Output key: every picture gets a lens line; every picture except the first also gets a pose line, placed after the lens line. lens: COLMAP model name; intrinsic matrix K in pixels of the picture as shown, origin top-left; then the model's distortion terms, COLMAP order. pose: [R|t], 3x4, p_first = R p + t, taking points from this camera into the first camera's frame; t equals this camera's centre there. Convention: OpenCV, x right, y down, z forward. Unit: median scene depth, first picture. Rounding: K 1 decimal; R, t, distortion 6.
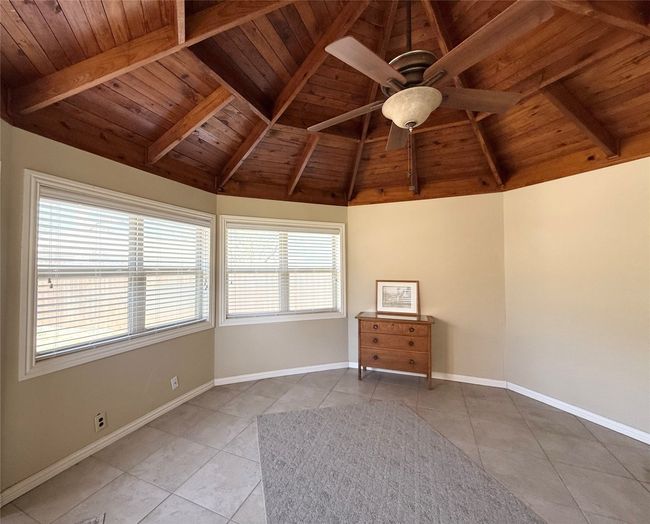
lens RADIAL K [[280.5, 0, 300.4], [0, 280.5, 265.7], [0, 0, 1]] dist [-0.000092, 0.000248]
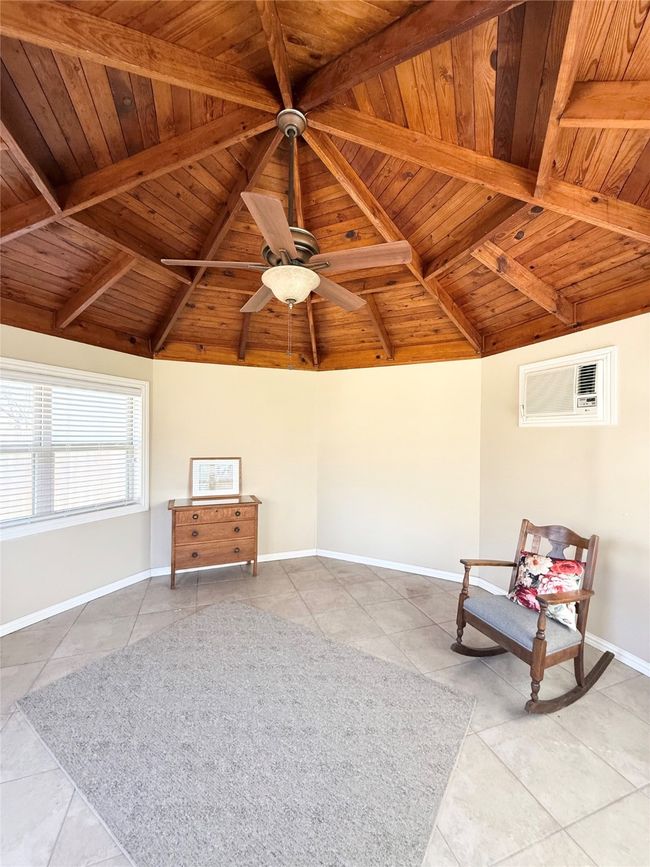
lens RADIAL K [[347.6, 0, 326.2], [0, 347.6, 435.1], [0, 0, 1]] dist [0.000734, 0.000453]
pose [[0.714780, 0.009580, 0.699283, -0.174220], [-0.016600, 0.999857, 0.003271, -0.027352], [-0.699152, -0.013946, 0.714837, 0.032358]]
